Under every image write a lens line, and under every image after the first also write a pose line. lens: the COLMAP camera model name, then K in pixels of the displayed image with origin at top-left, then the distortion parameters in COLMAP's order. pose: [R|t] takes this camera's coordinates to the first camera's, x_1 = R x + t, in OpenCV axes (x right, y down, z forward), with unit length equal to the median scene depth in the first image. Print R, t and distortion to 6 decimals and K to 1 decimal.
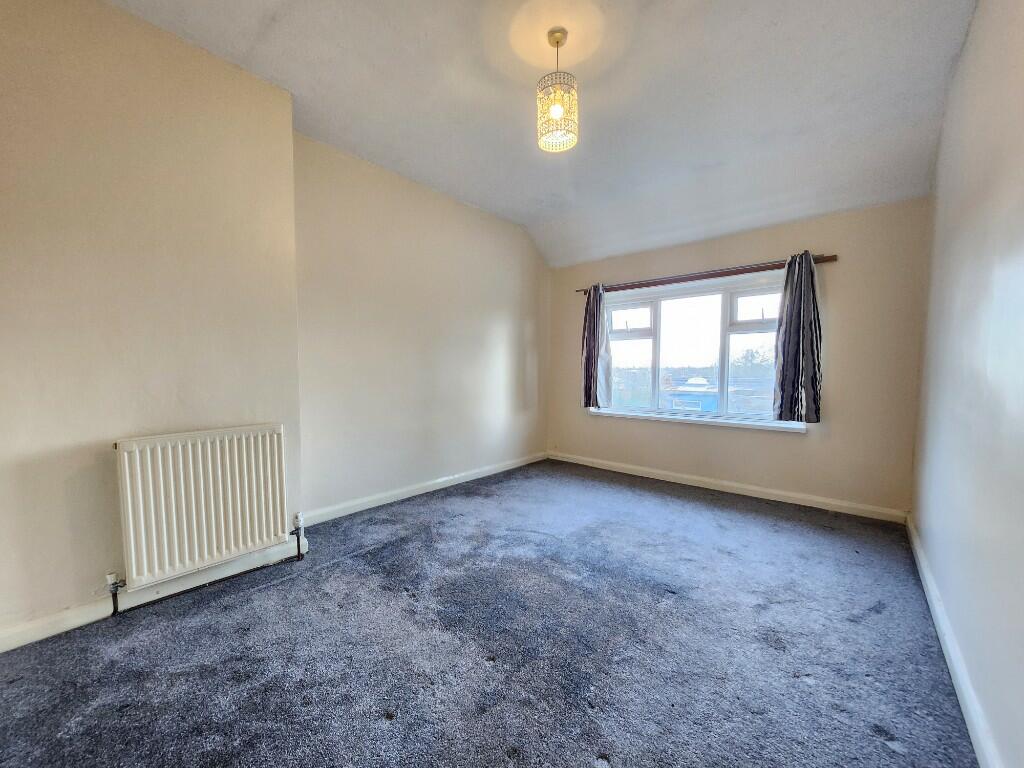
lens RADIAL K [[398.6, 0, 505.3], [0, 398.6, 391.9], [0, 0, 1]] dist [-0.008528, 0.002671]
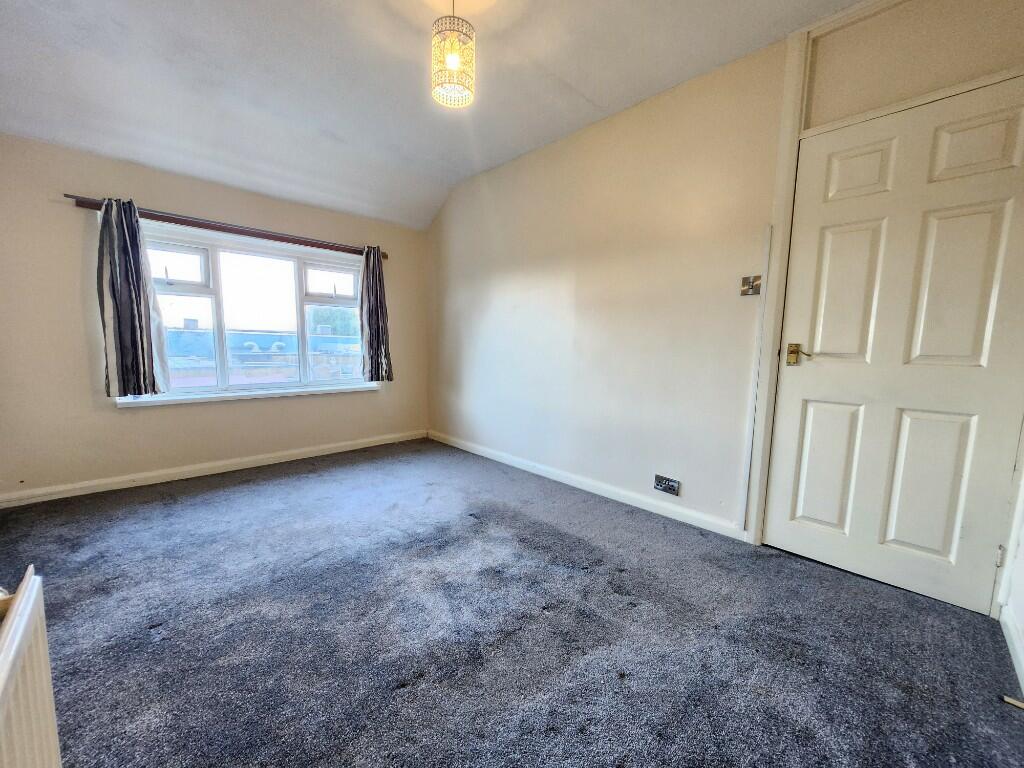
lens RADIAL K [[398.6, 0, 505.3], [0, 398.6, 391.9], [0, 0, 1]] dist [-0.008528, 0.002671]
pose [[0.087014, -0.123287, 0.988549, -0.452692], [0.035468, 0.992067, 0.120604, -0.028504], [-0.995576, 0.024568, 0.090696, 0.426820]]
